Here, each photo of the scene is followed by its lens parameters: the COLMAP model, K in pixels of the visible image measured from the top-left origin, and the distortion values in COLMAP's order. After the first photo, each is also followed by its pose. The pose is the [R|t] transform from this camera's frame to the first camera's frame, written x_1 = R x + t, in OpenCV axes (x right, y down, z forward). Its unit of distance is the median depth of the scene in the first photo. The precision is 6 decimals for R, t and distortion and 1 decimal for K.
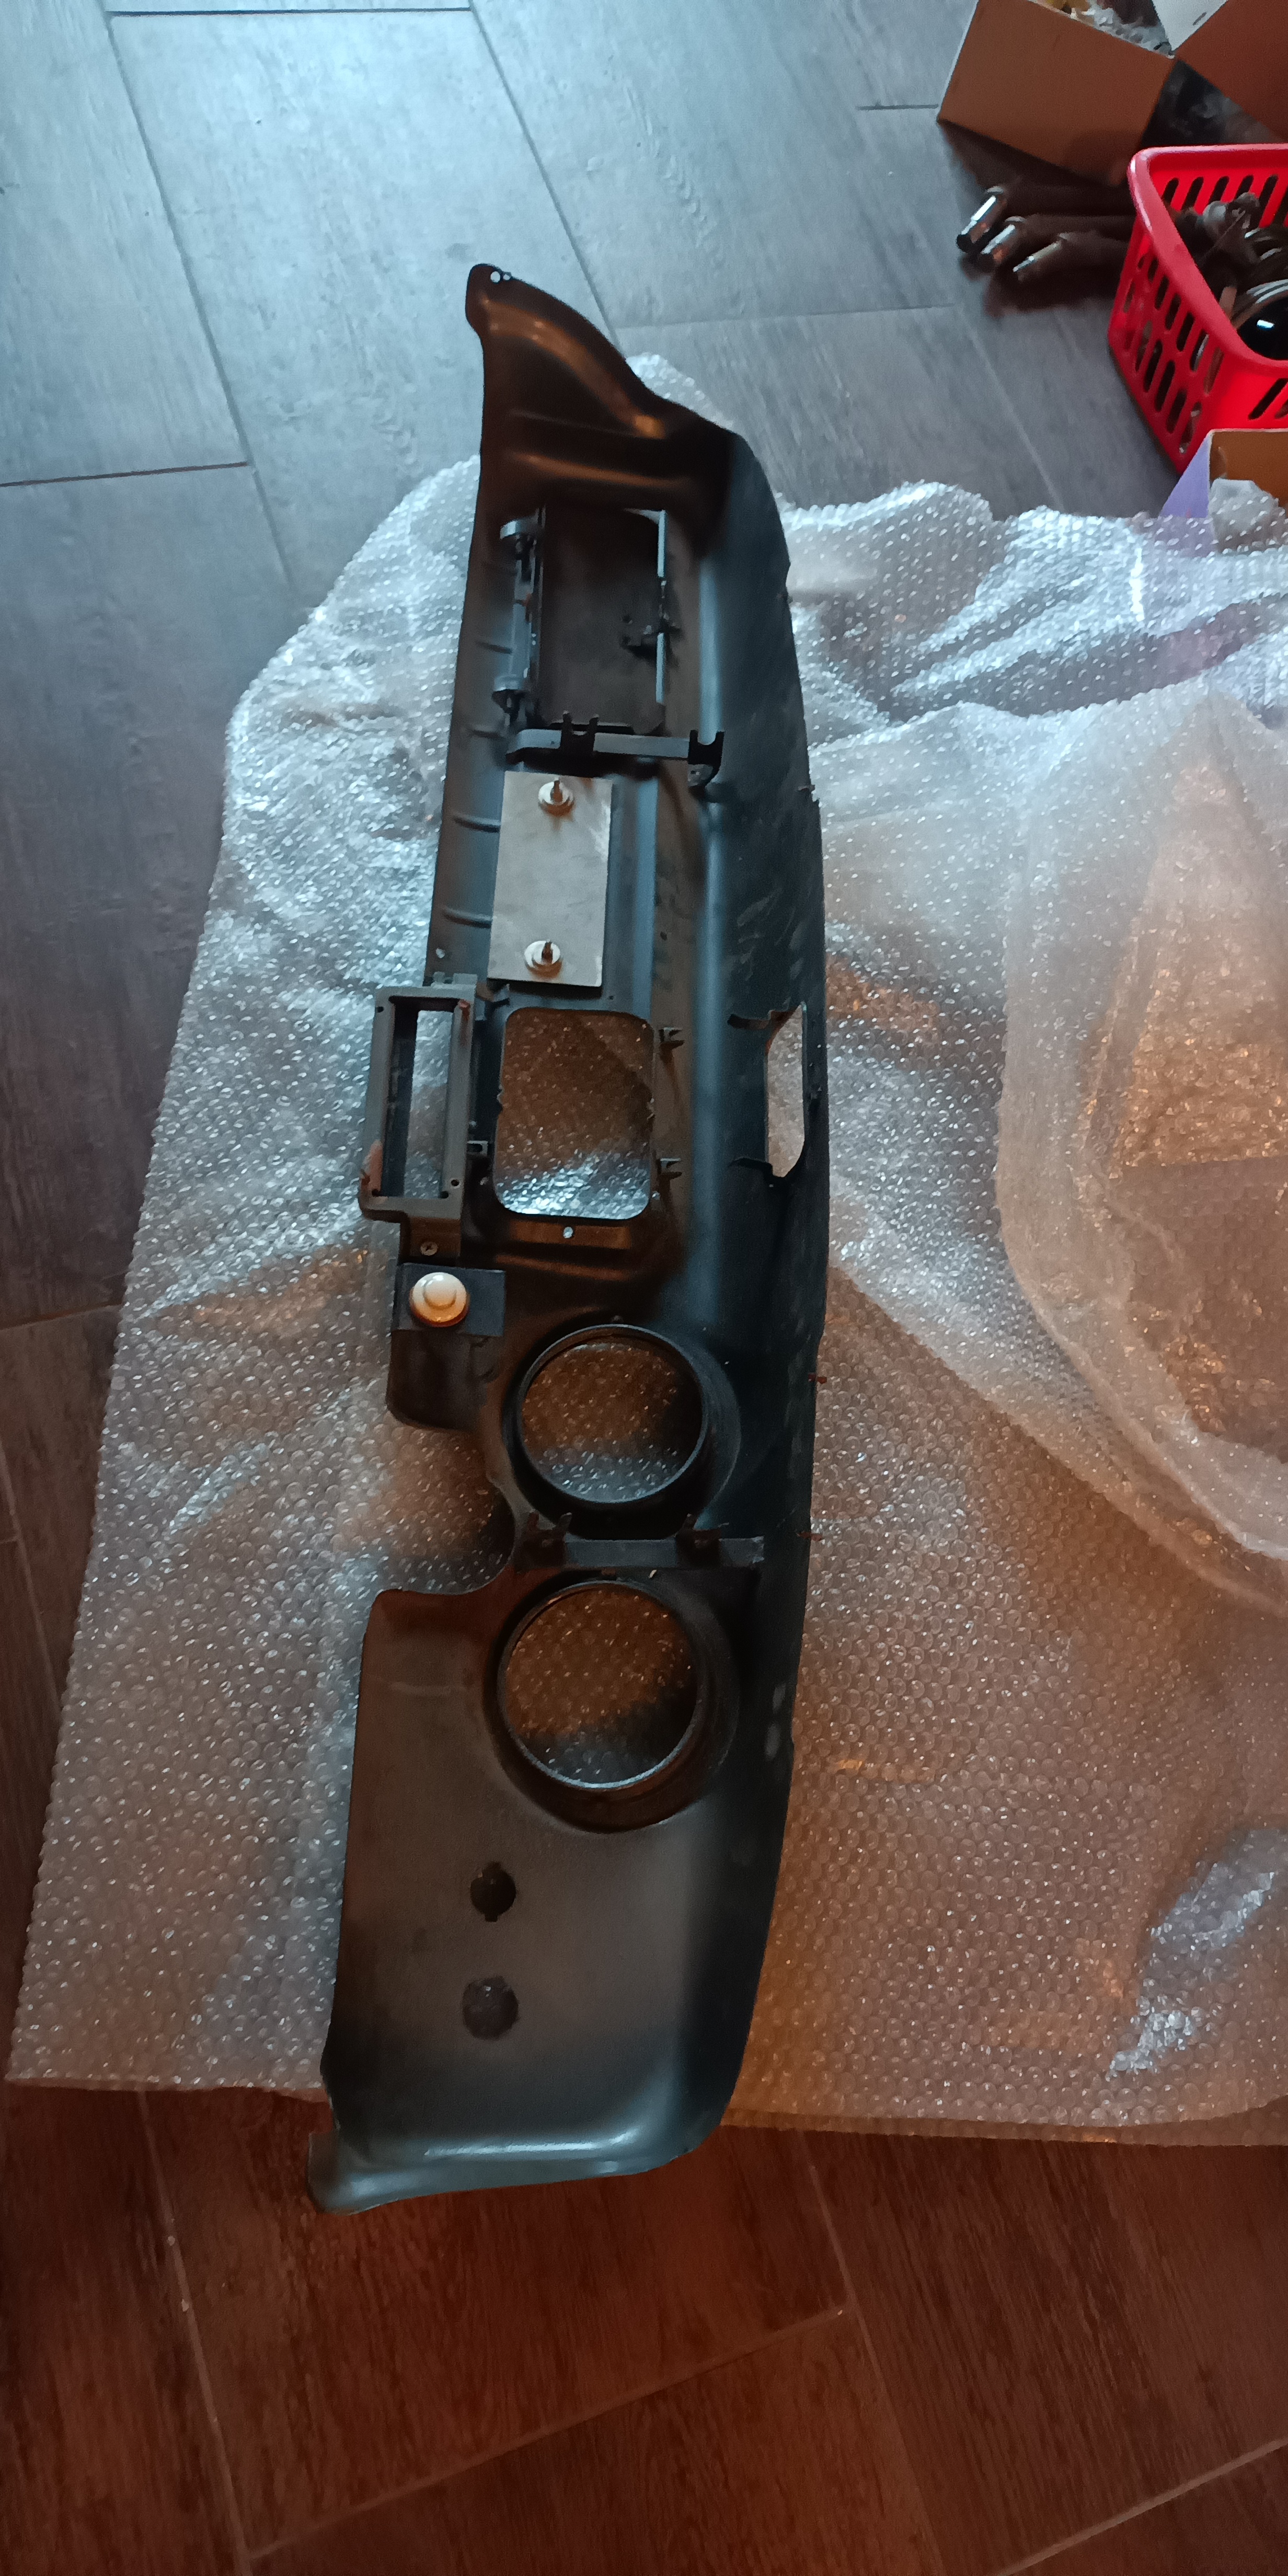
lens RADIAL K [[1961.3, 0, 644.0], [0, 1961.3, 1288.0], [0, 0, 1]] dist [0.082913, -0.161689]
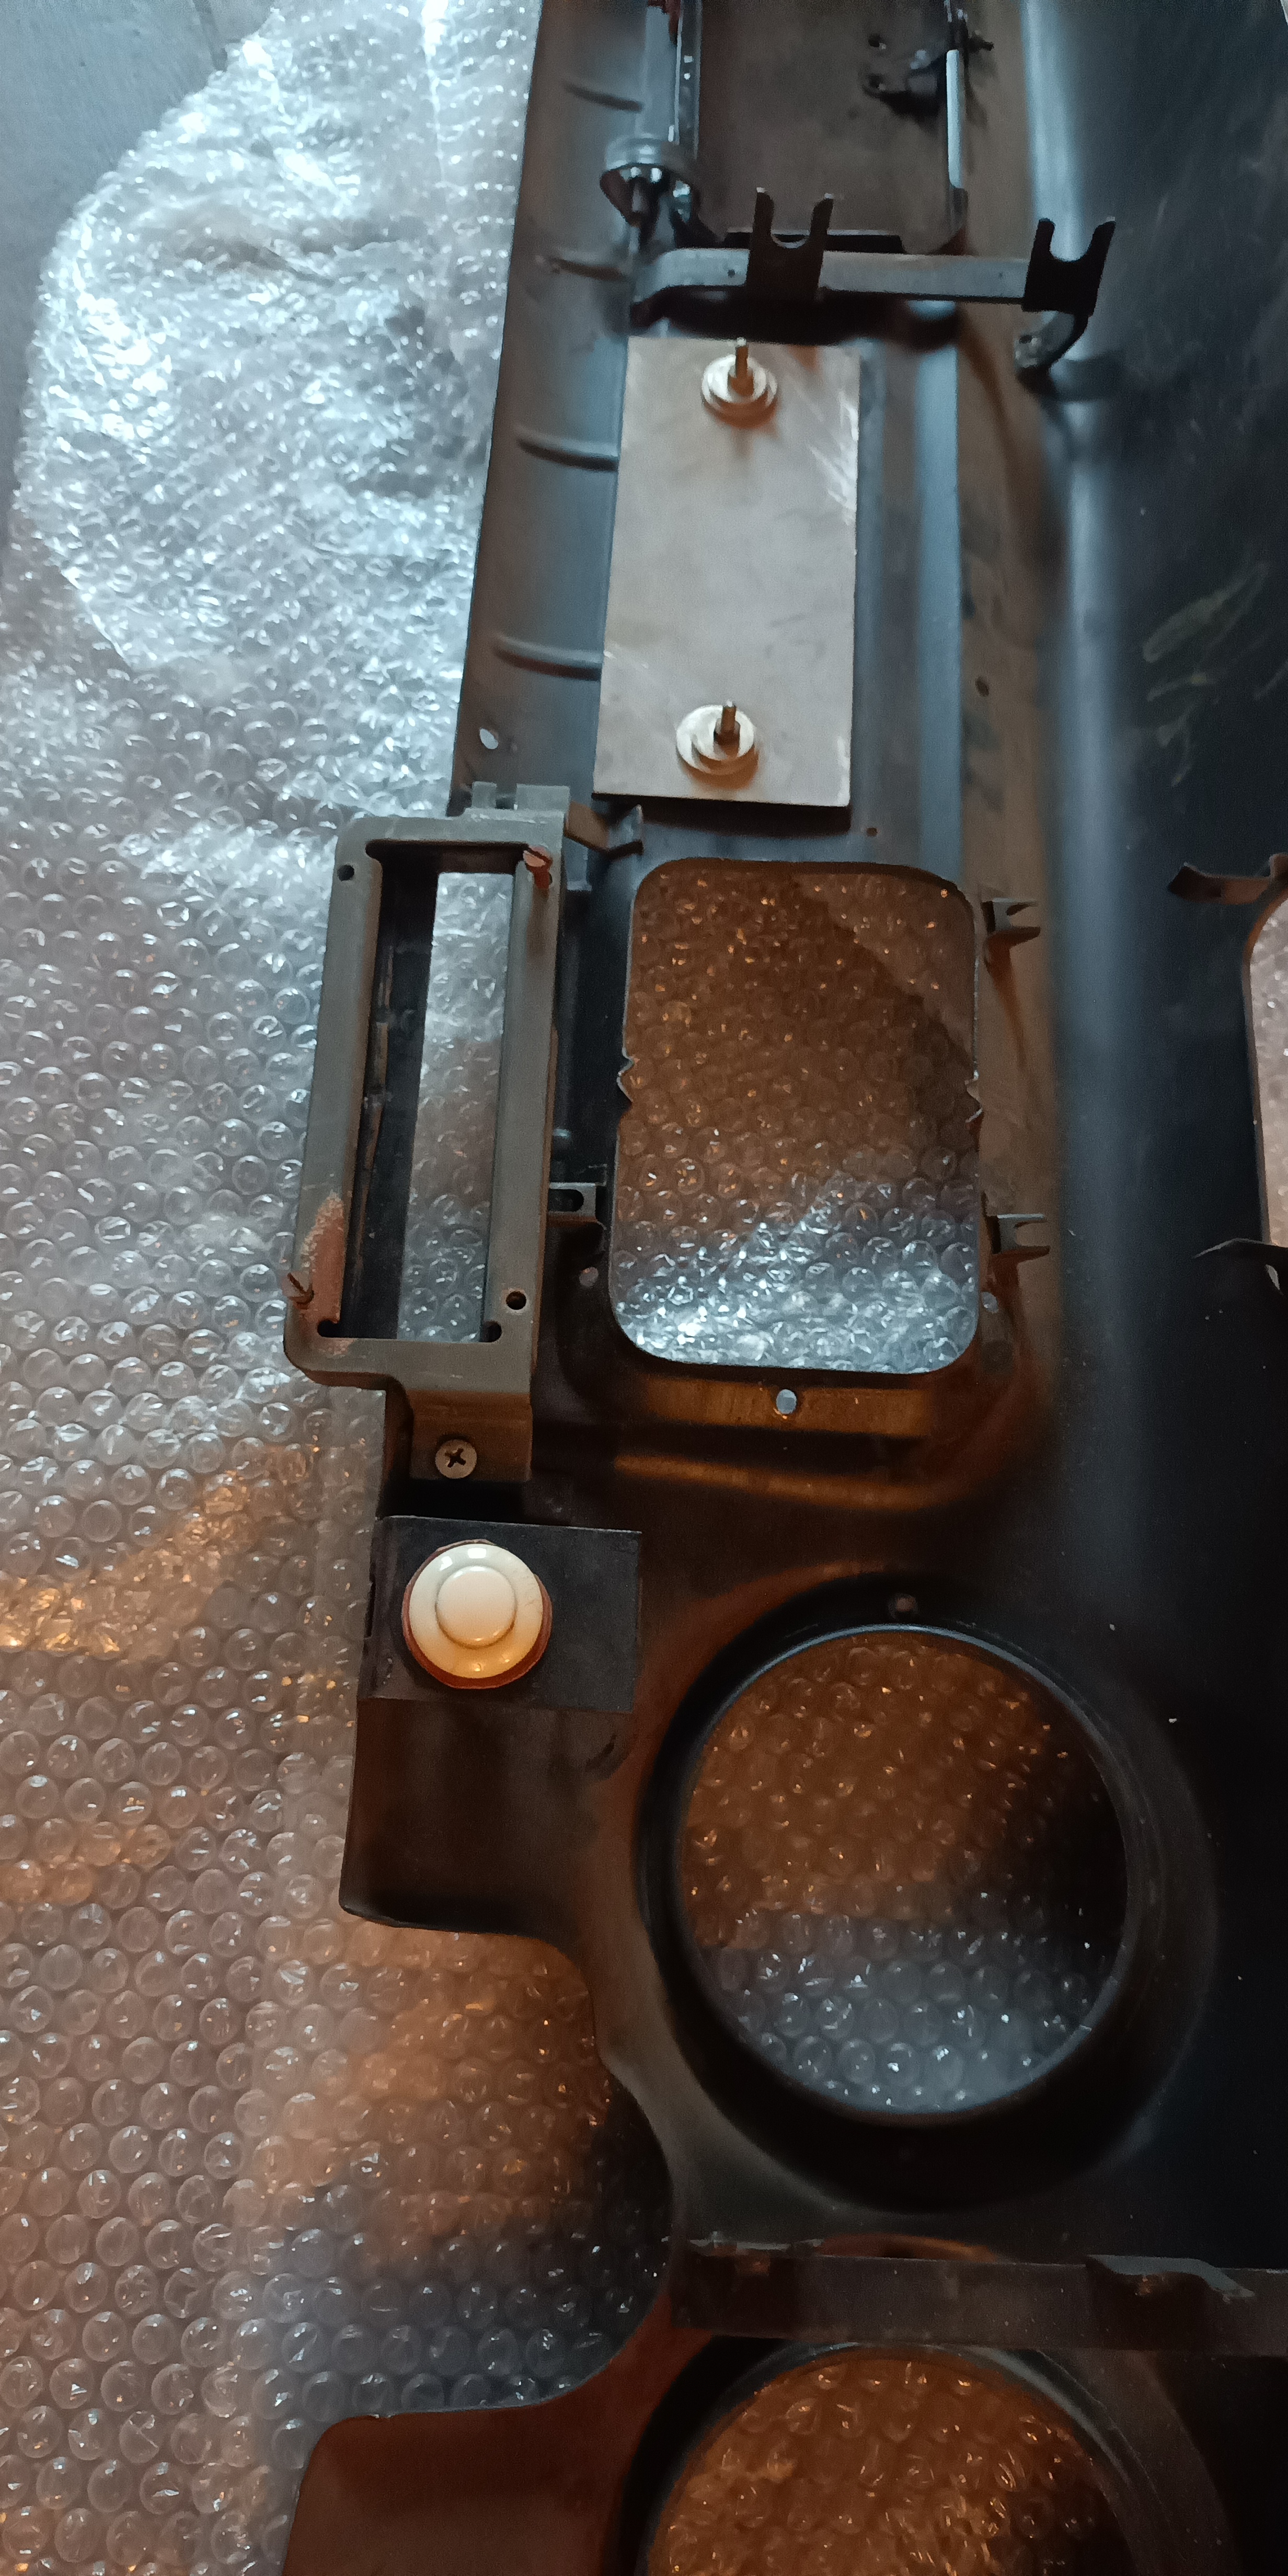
lens RADIAL K [[1961.3, 0, 644.0], [0, 1961.3, 1288.0], [0, 0, 1]] dist [0.082913, -0.161689]
pose [[0.997565, -0.004285, -0.069612, -0.037366], [0.010888, 0.995441, 0.094757, -0.087461], [0.068889, -0.095284, 0.993064, 0.542506]]
